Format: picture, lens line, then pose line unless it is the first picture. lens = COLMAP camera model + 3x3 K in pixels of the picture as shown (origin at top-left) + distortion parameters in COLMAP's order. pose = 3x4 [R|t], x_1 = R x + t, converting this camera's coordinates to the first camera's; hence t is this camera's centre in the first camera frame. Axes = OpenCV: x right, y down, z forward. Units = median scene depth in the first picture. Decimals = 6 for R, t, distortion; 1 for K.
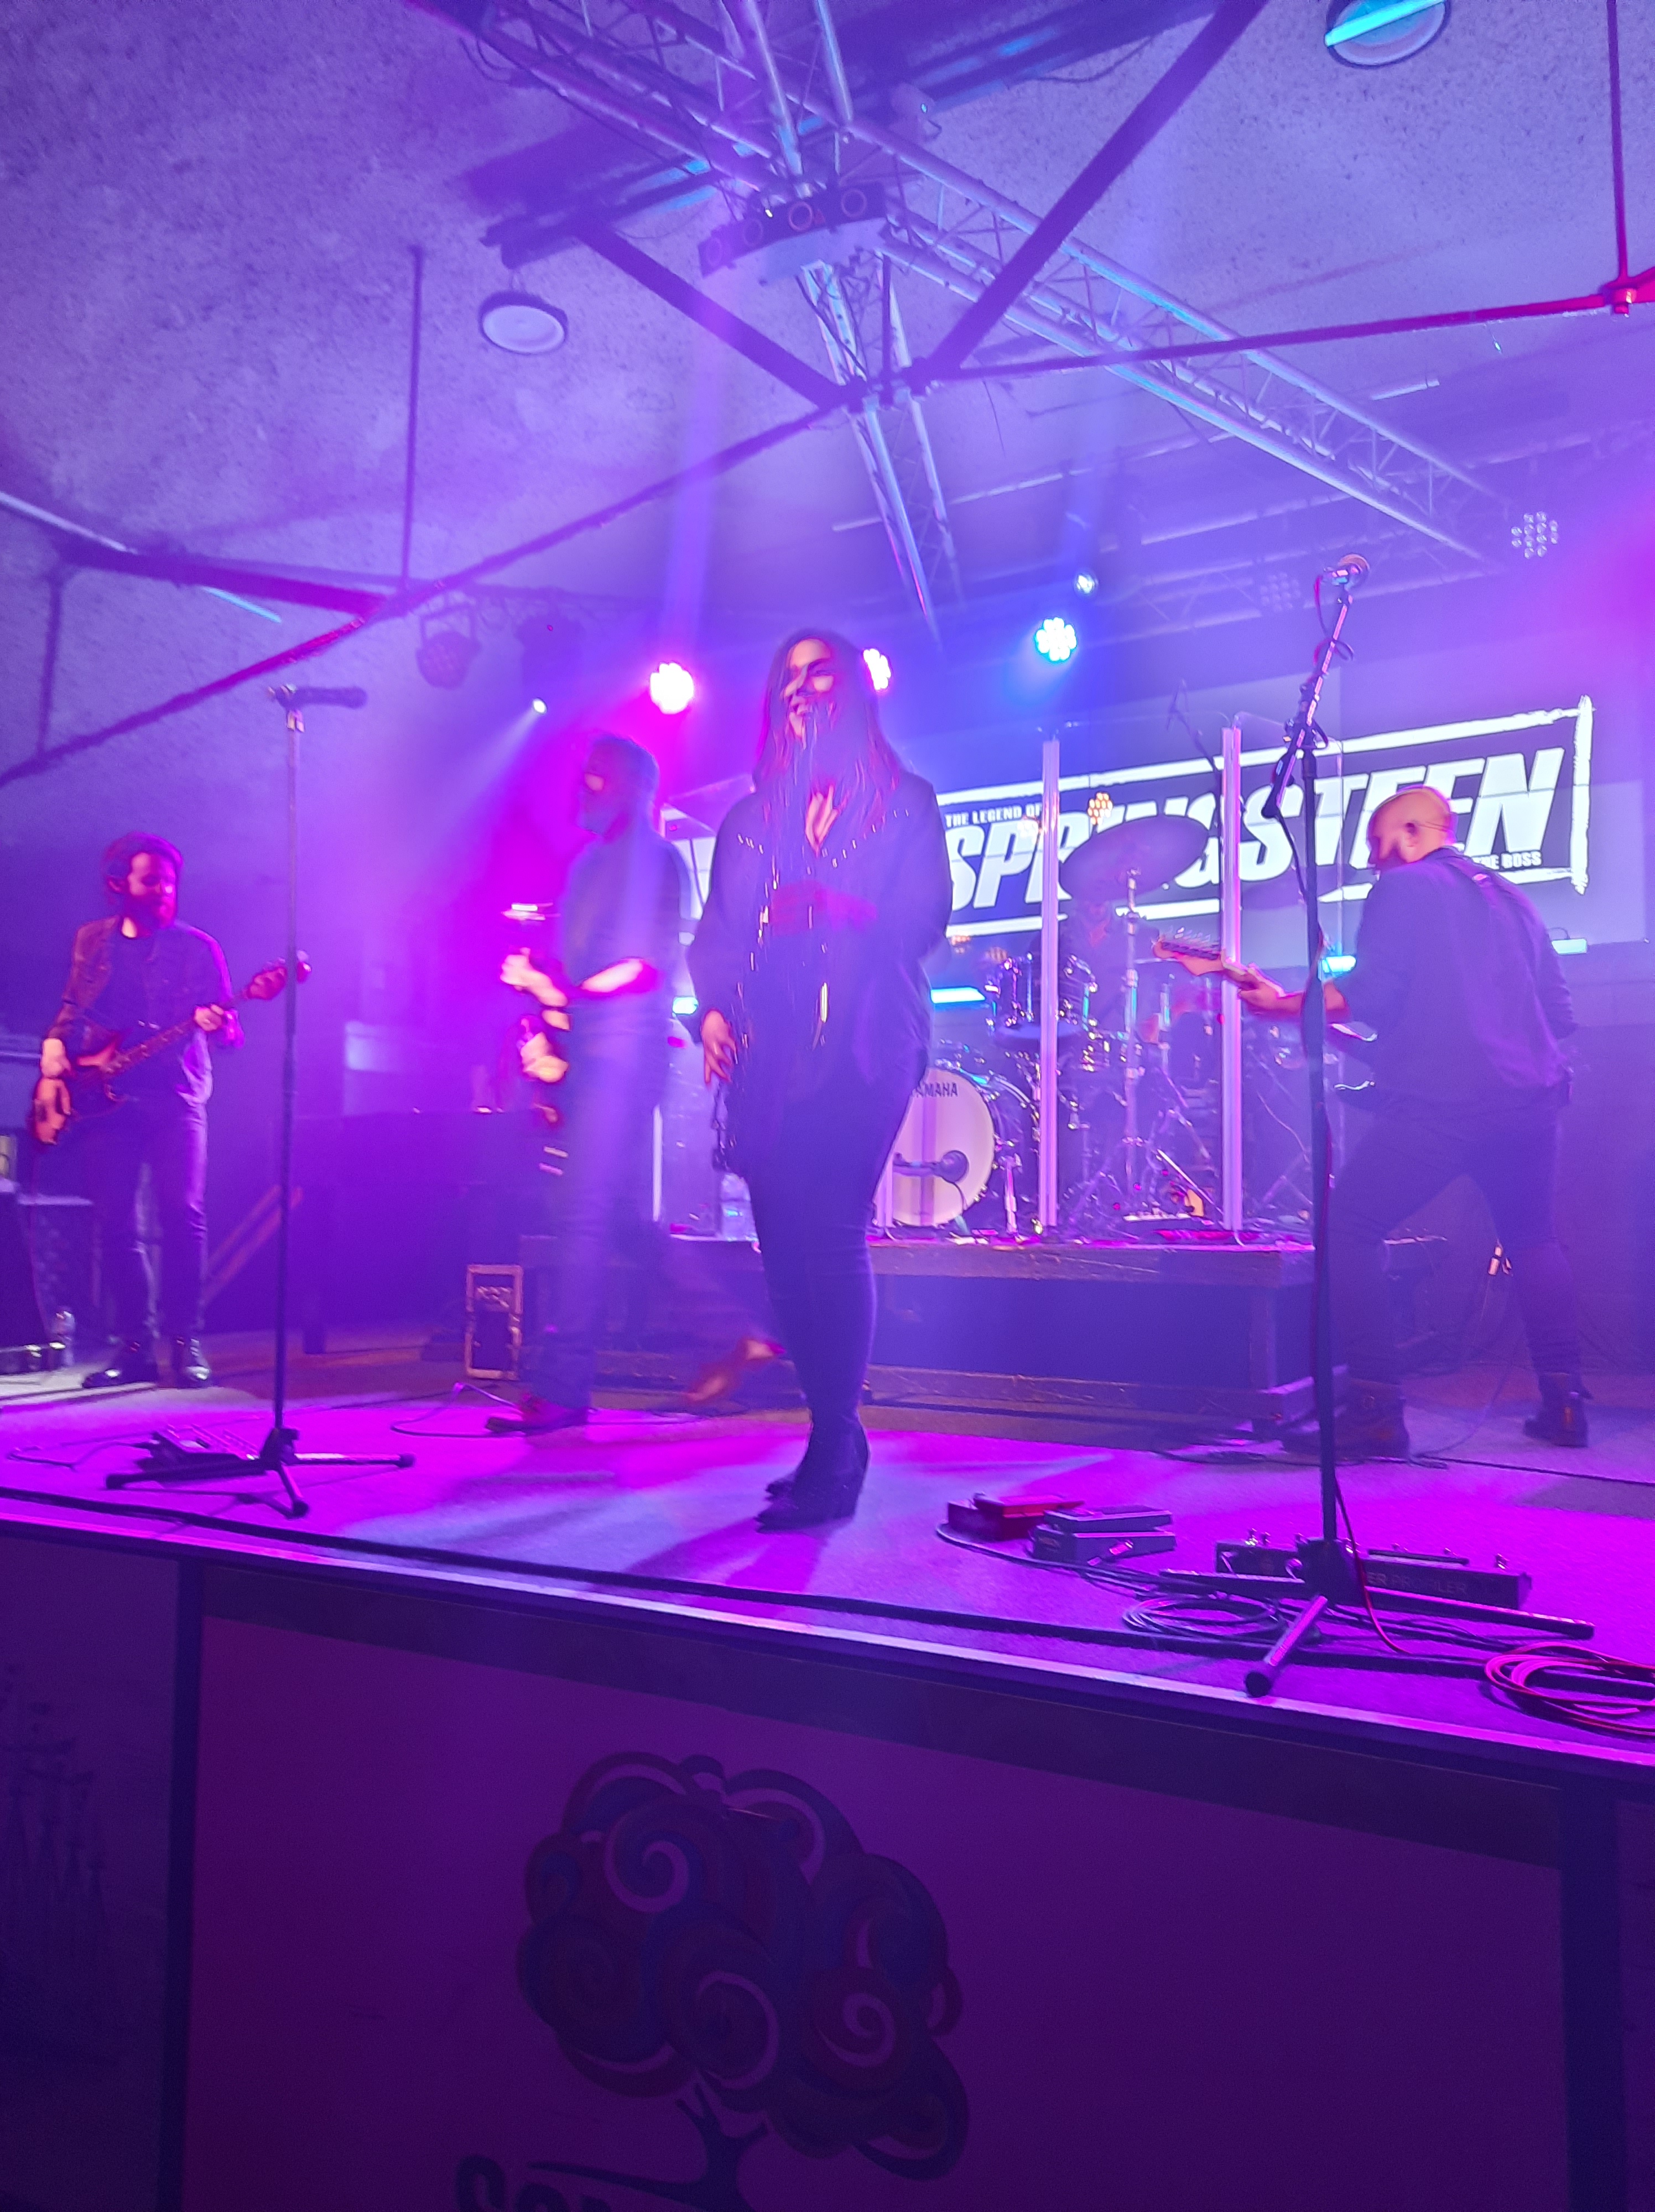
lens RADIAL K [[1583.1, 0, 838.5], [0, 1583.1, 1098.6], [0, 0, 1]] dist [0.012179, -0.003216]
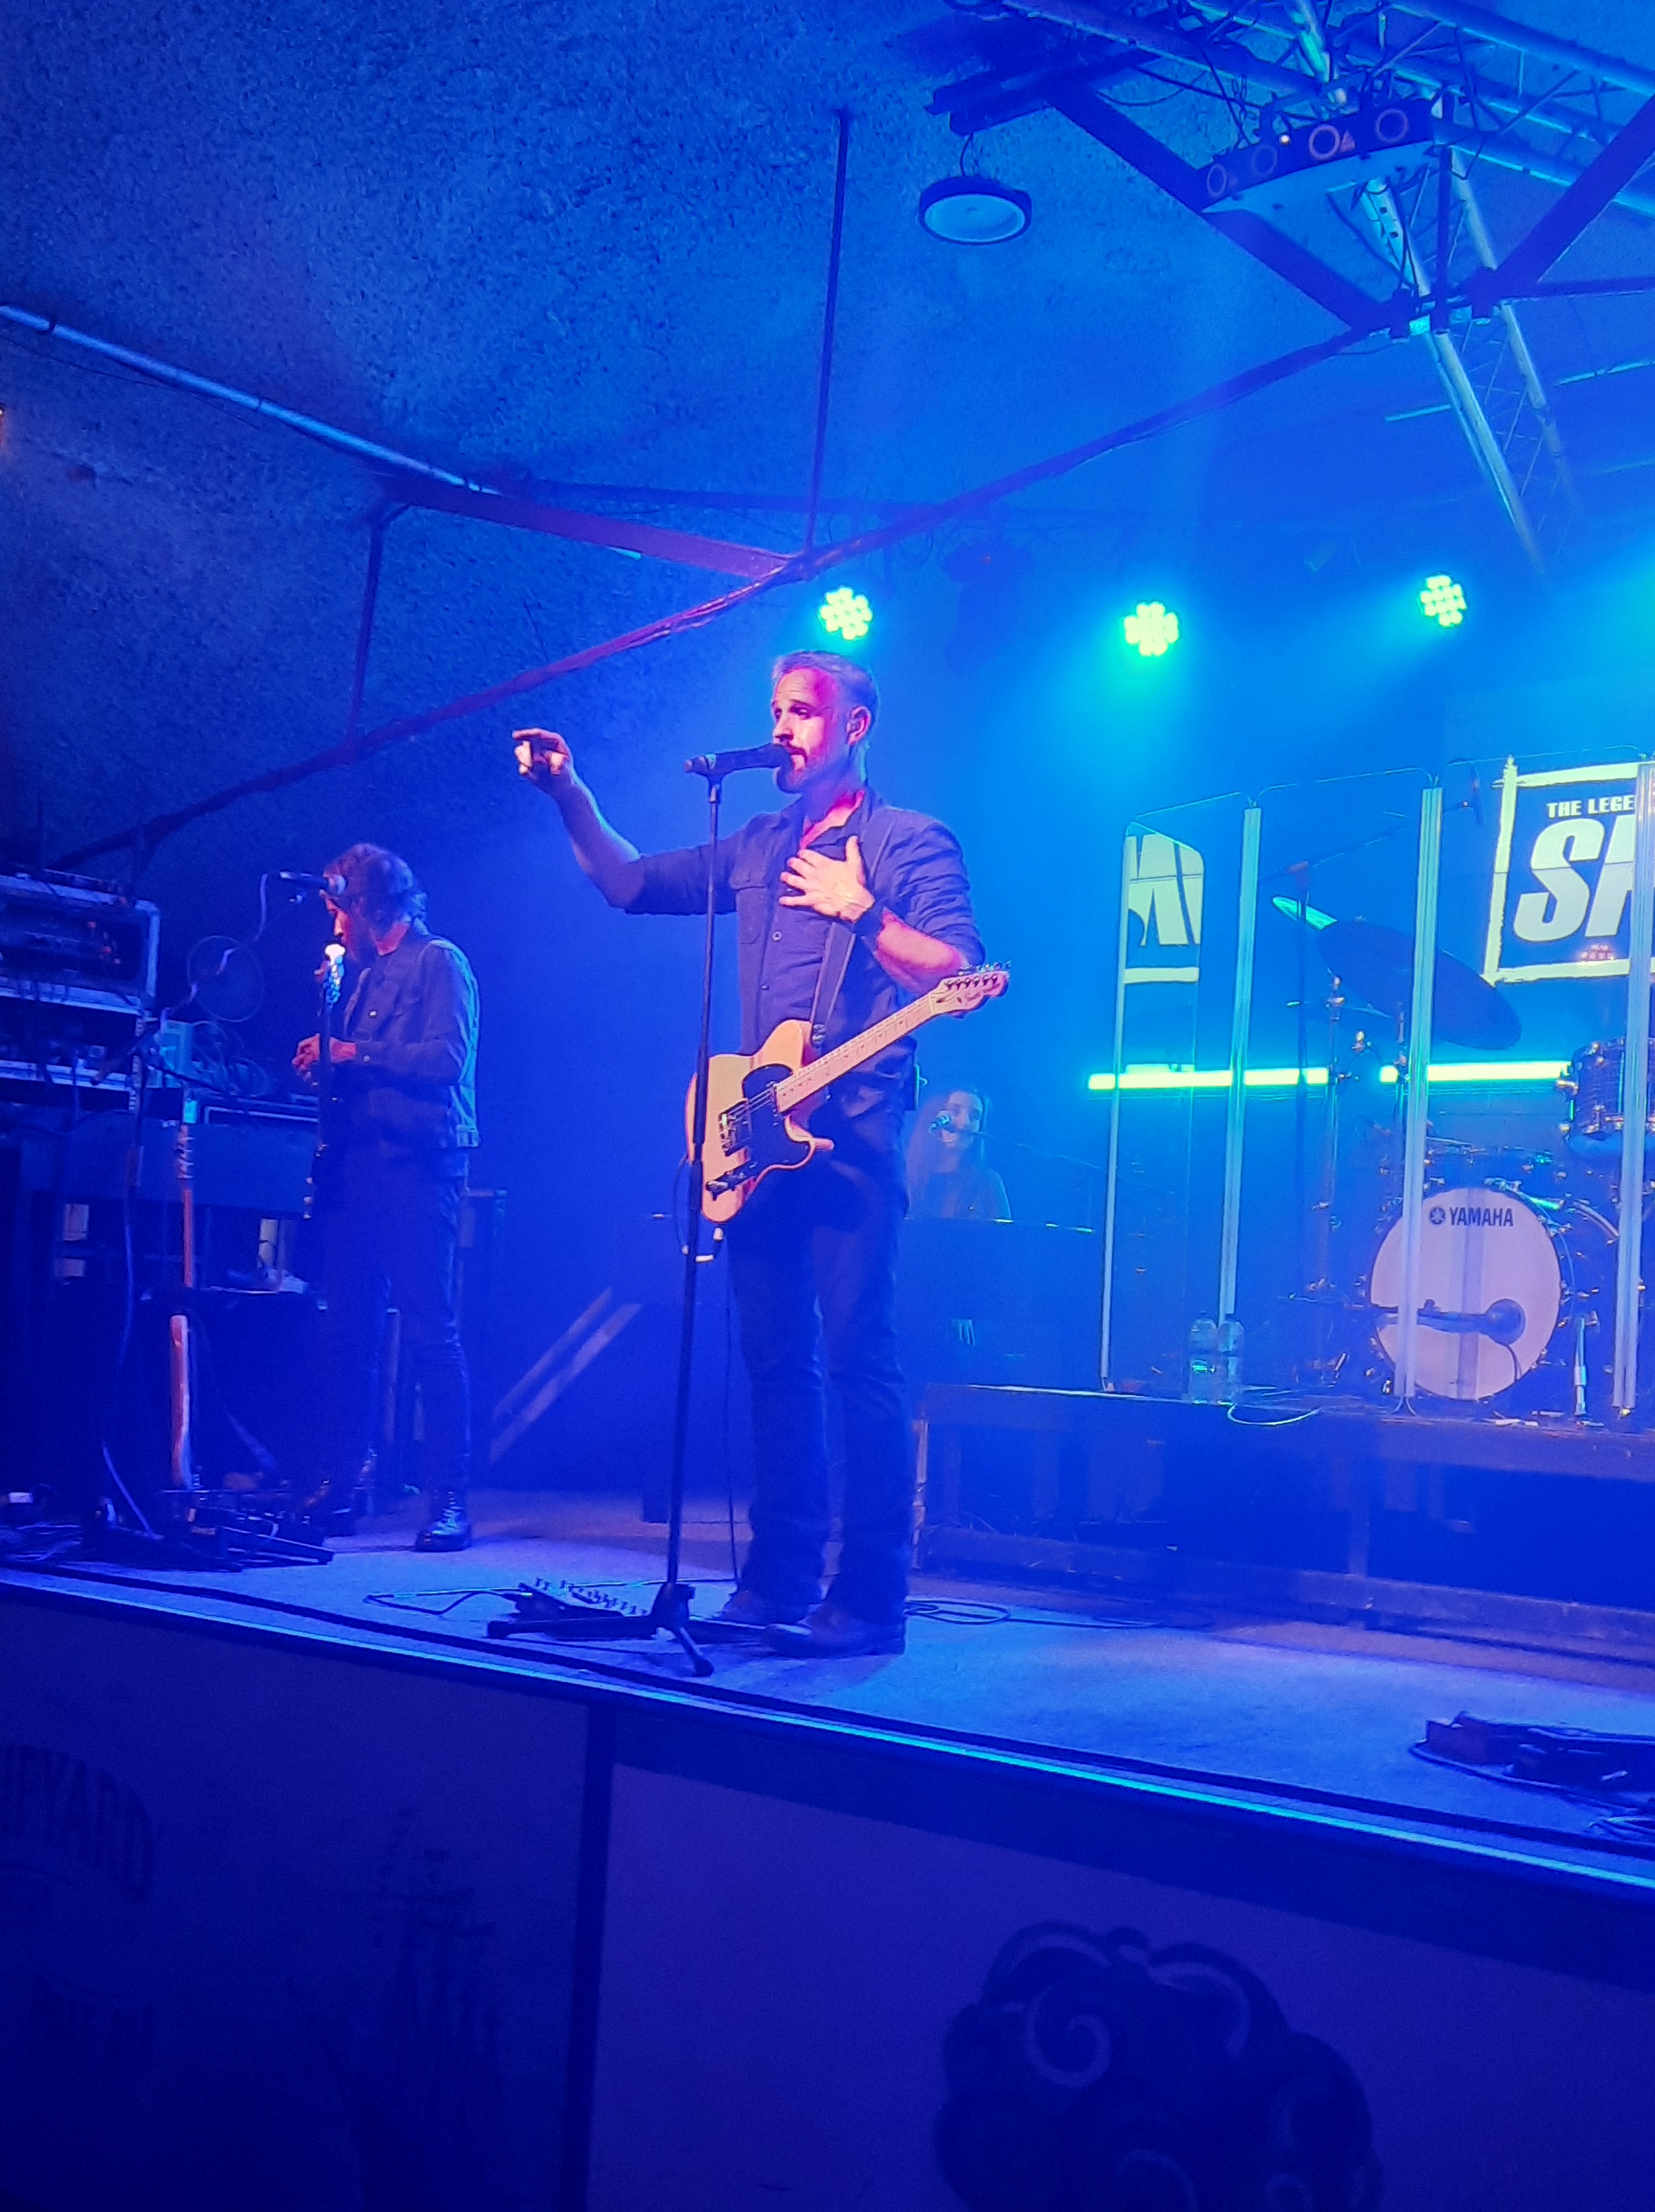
lens RADIAL K [[2510.1, 0, 881.8], [0, 2510.1, 1114.4], [0, 0, 1]] dist [0.046902, 0.000392]
pose [[0.978031, 0.031763, -0.206026, 0.027365], [-0.036863, 0.999100, -0.020963, -0.018697], [0.205174, 0.028097, 0.978322, -0.219947]]
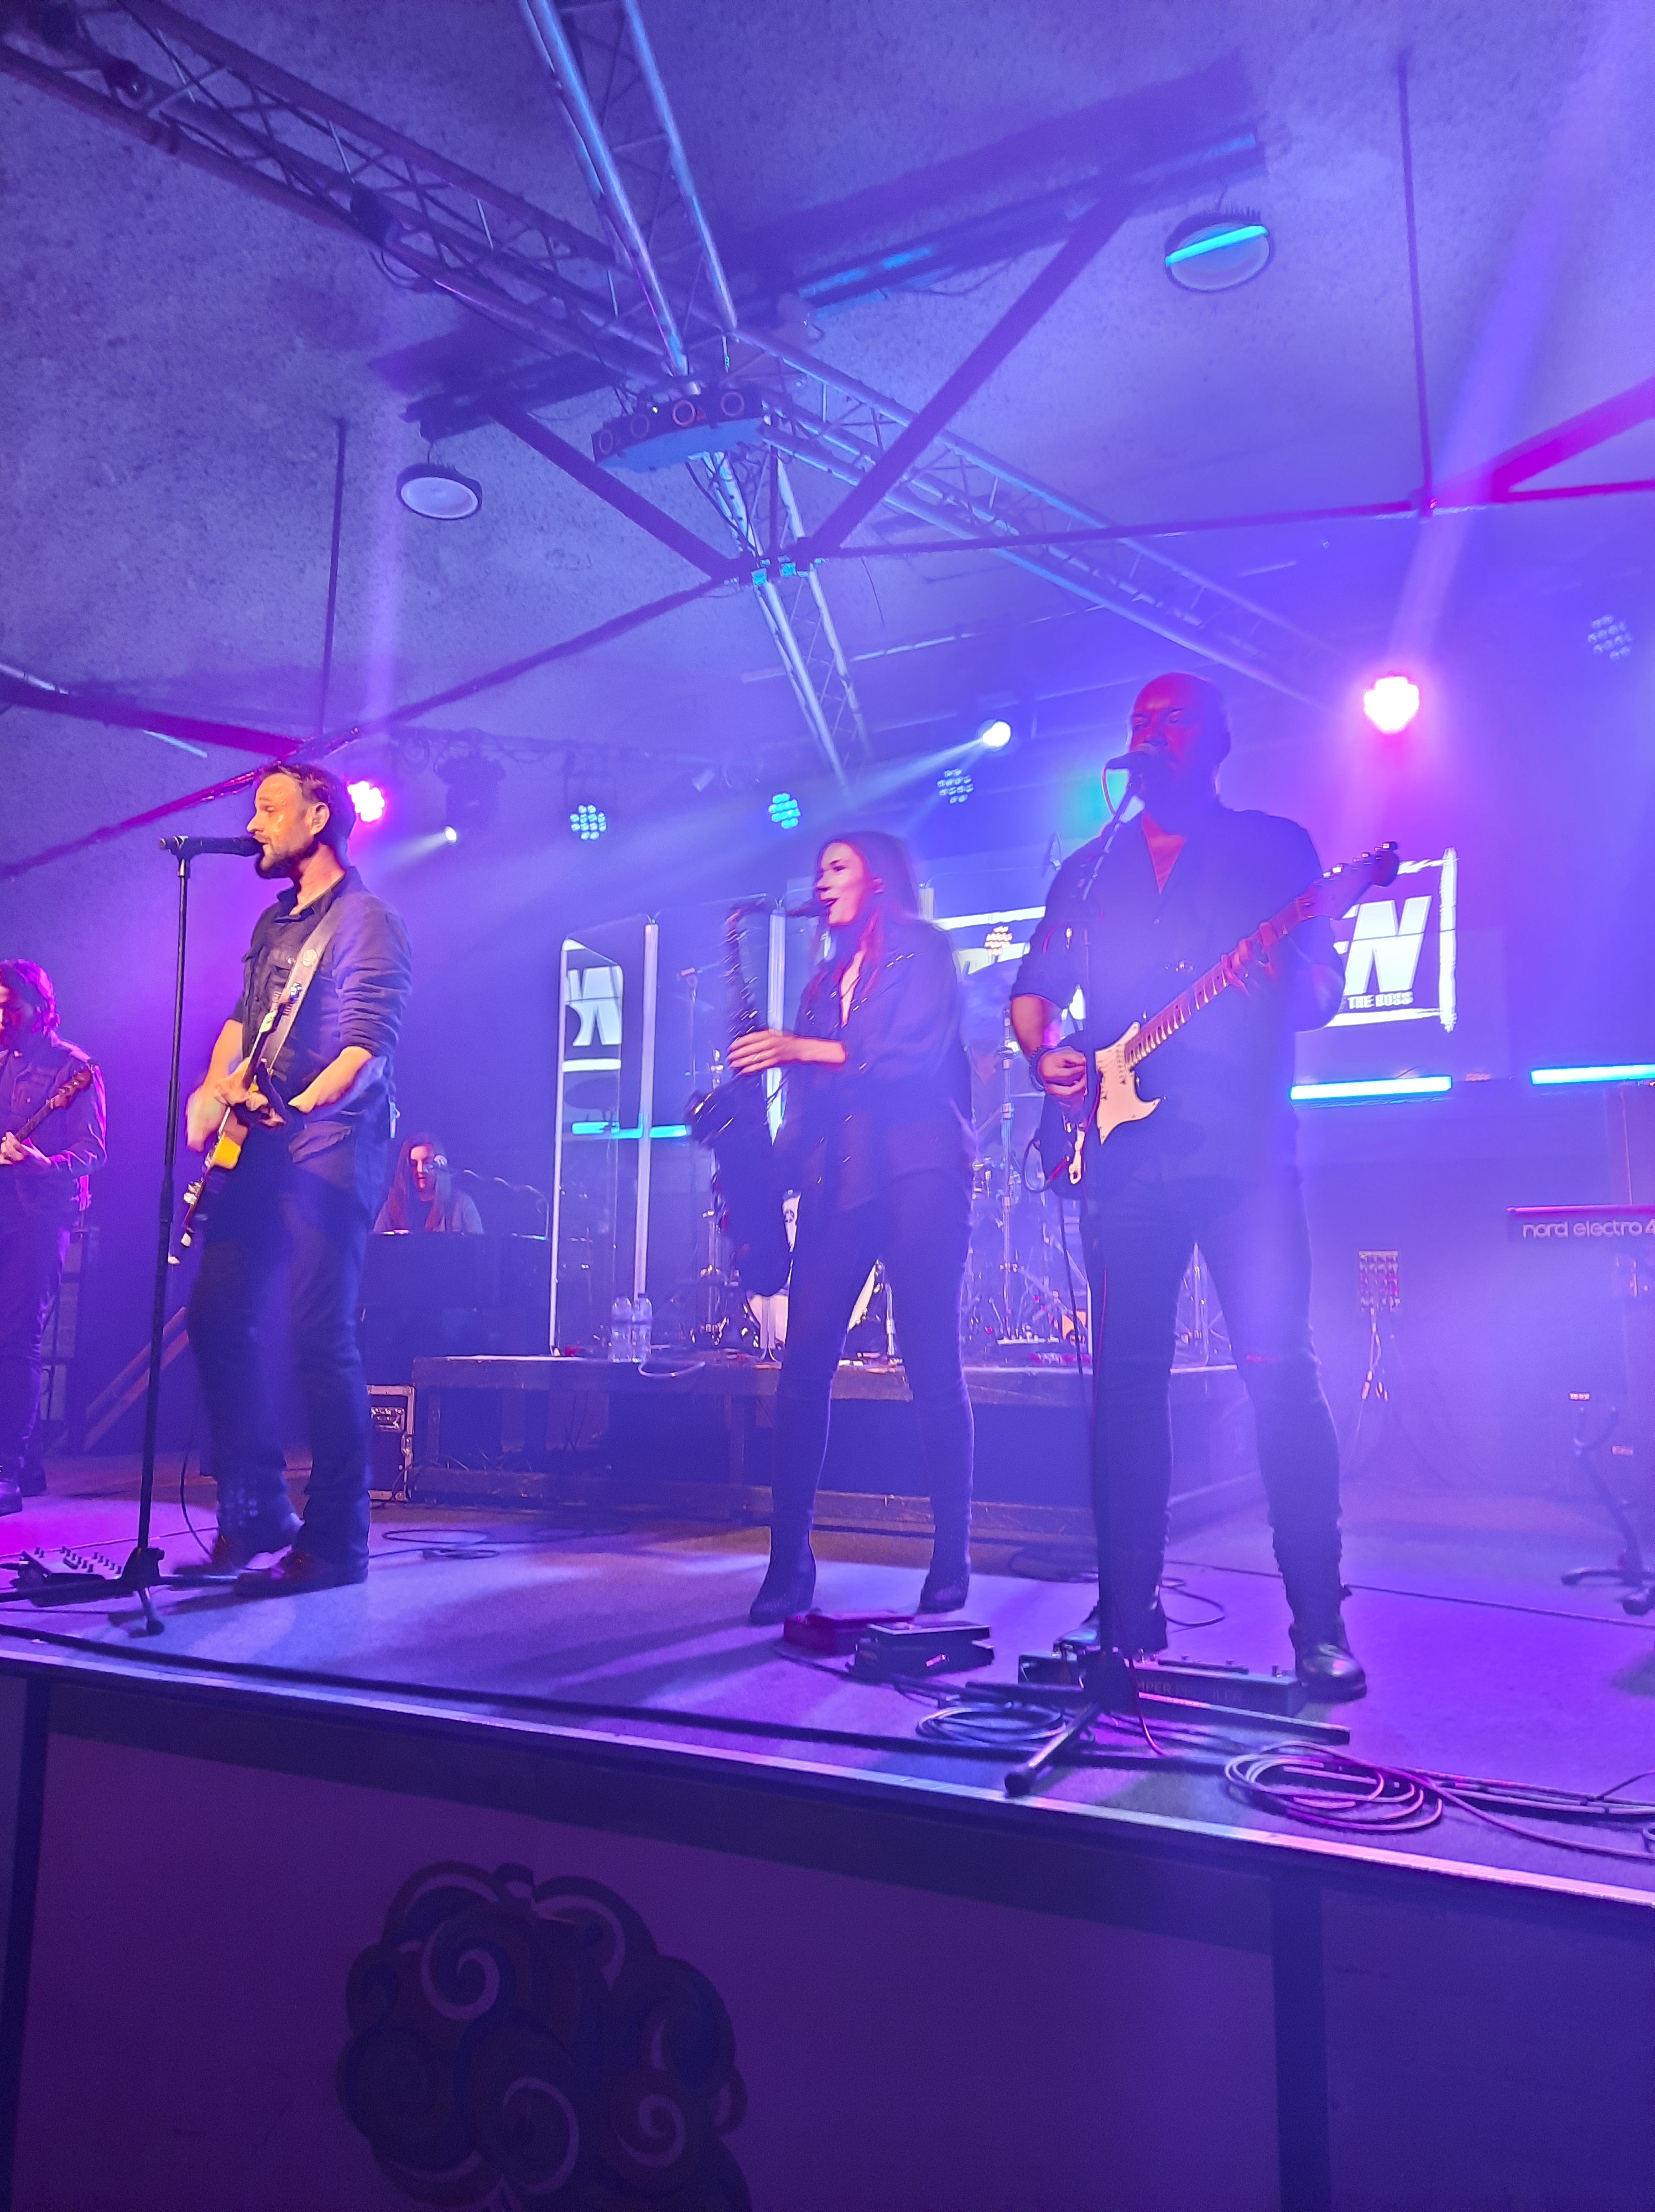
lens RADIAL K [[1559.1, 0, 837.5], [0, 1559.1, 1111.9], [0, 0, 1]] dist [0.019565, -0.001775]
pose [[0.999230, 0.008088, 0.038397, 0.032662], [-0.005485, 0.997708, -0.067439, -0.005217], [-0.038854, 0.067176, 0.996984, -0.029501]]
